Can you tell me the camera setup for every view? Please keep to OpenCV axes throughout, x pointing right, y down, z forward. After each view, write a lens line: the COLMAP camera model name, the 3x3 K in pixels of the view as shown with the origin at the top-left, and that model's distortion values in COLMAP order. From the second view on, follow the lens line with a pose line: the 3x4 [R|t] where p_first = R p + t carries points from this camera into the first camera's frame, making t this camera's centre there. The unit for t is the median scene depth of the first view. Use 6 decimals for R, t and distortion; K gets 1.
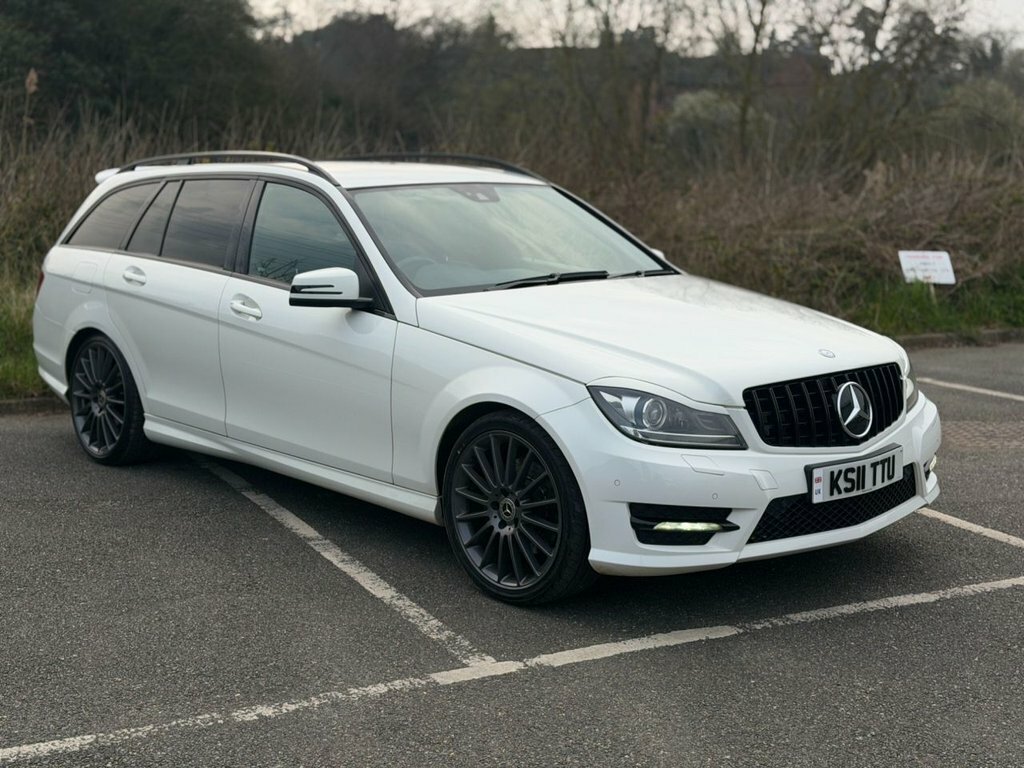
lens RADIAL K [[1402.8, 0, 512.0], [0, 1402.8, 384.0], [0, 0, 1]] dist [0.178985, -0.260142]
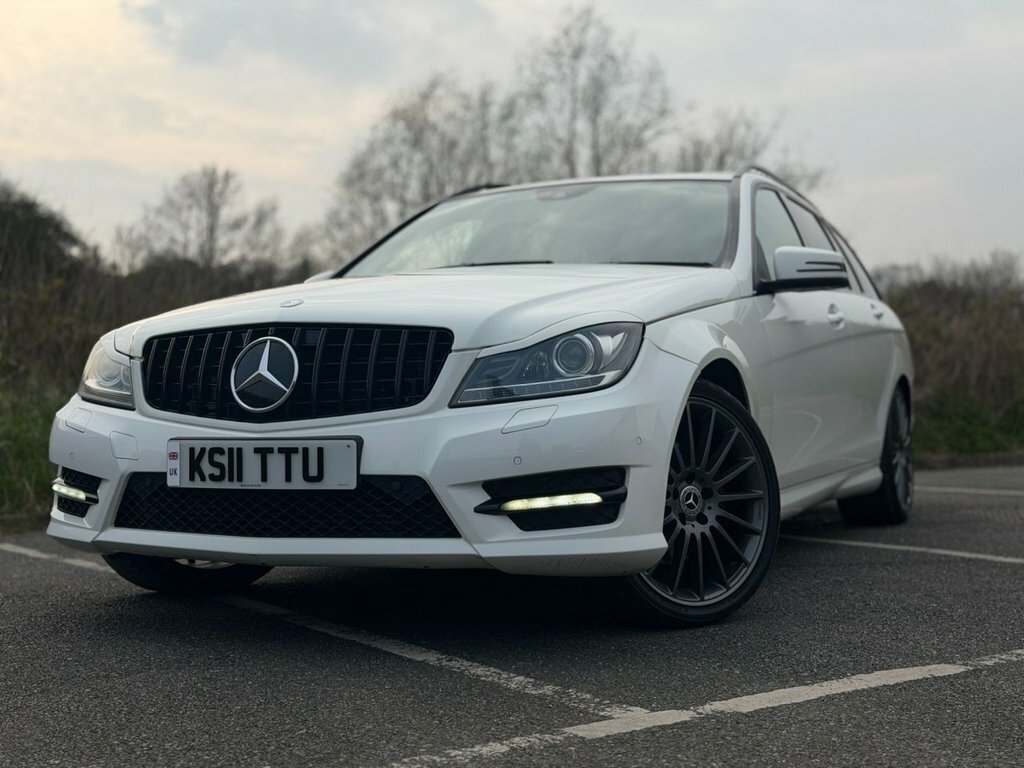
lens RADIAL K [[1406.9, 0, 524.0], [0, 1406.9, 380.0], [0, 0, 1]] dist [0.149465, -0.200532]
pose [[0.393431, -0.017240, -0.919192, 0.844506], [-0.141307, 0.986809, -0.078990, 0.052229], [0.908429, 0.160966, 0.385805, 0.743503]]
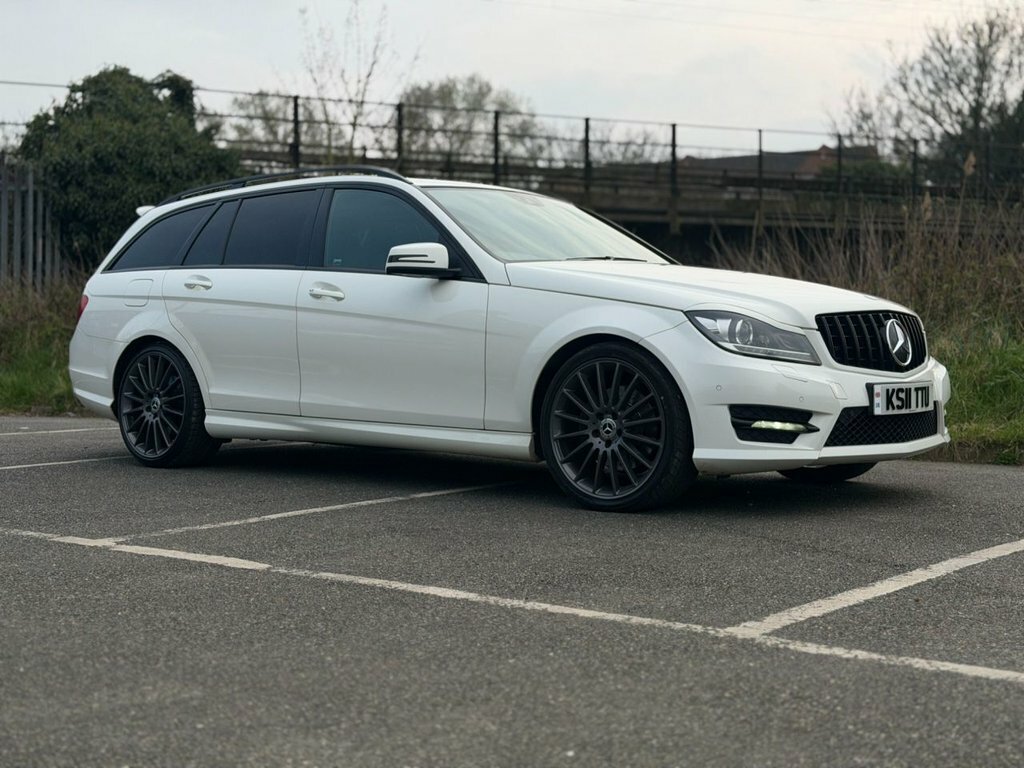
lens RADIAL K [[1402.8, 0, 512.0], [0, 1402.8, 384.0], [0, 0, 1]] dist [0.178985, -0.260142]
pose [[0.992727, -0.001827, 0.120373, -0.190779], [0.017619, 0.991323, -0.130263, 0.175738], [-0.119090, 0.131436, 0.984145, -0.098302]]
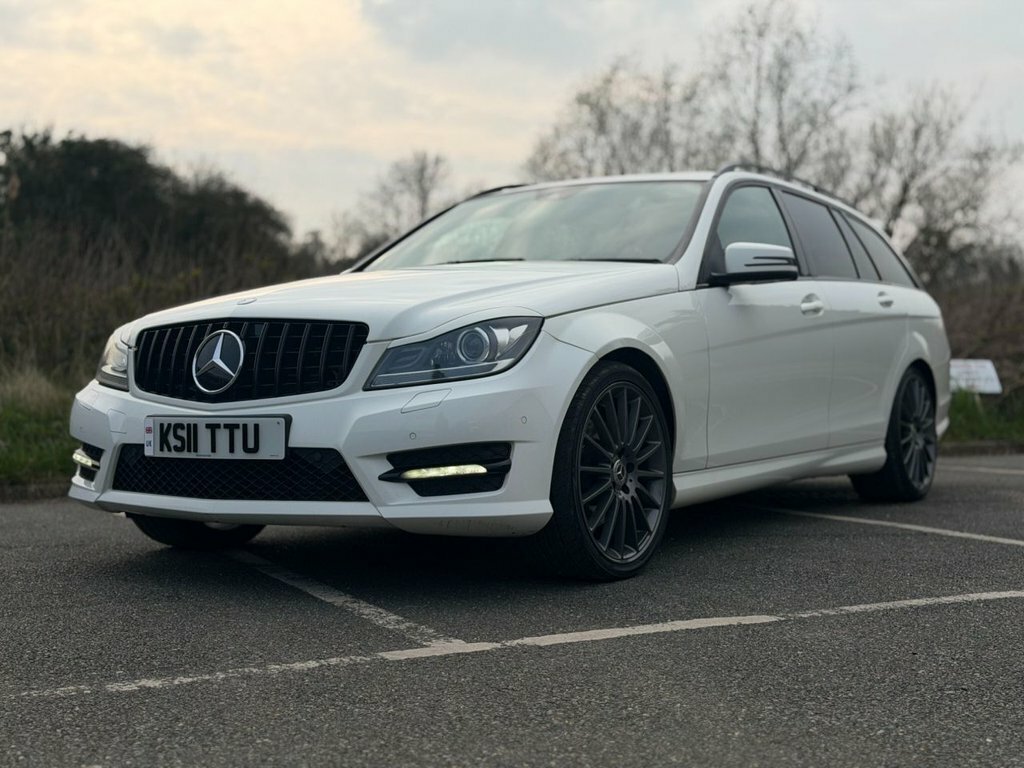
lens RADIAL K [[1406.9, 0, 524.0], [0, 1406.9, 380.0], [0, 0, 1]] dist [0.149465, -0.200532]
pose [[0.256918, -0.004211, -0.966424, 0.983374], [-0.151173, 0.987506, -0.044491, 0.034429], [0.954537, 0.157528, 0.253071, 0.848618]]
